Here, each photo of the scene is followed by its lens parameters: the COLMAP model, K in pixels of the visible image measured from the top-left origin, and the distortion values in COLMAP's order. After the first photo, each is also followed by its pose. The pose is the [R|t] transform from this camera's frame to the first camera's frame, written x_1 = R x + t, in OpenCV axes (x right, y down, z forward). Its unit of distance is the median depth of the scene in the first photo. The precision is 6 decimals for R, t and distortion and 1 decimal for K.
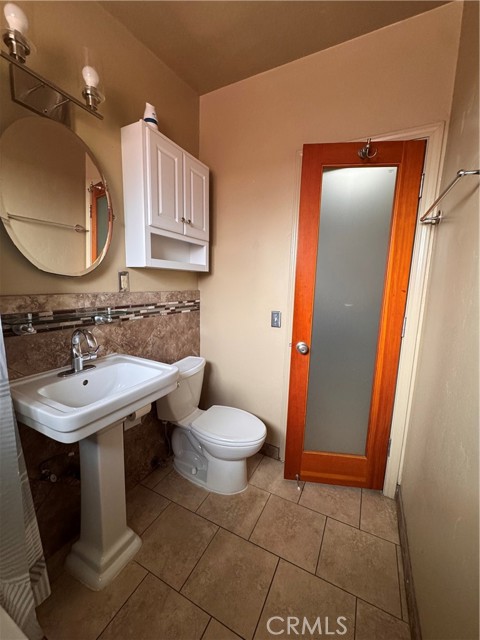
lens RADIAL K [[255.7, 0, 240.1], [0, 255.7, 318.8], [0, 0, 1]] dist [-0.000762, 0.000870]
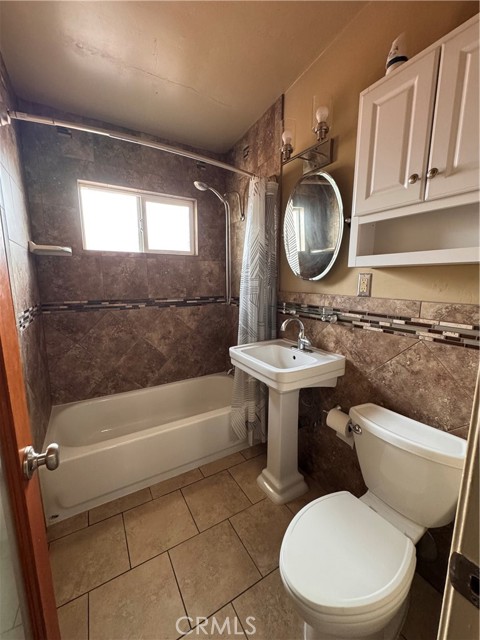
lens RADIAL K [[255.7, 0, 238.9], [0, 255.7, 321.2], [0, 0, 1]] dist [-0.000762, 0.000870]
pose [[-0.532454, 0.107572, -0.839596, 0.514204], [-0.141532, 0.966614, 0.213602, -0.142439], [0.834543, 0.232563, -0.499453, 1.042032]]
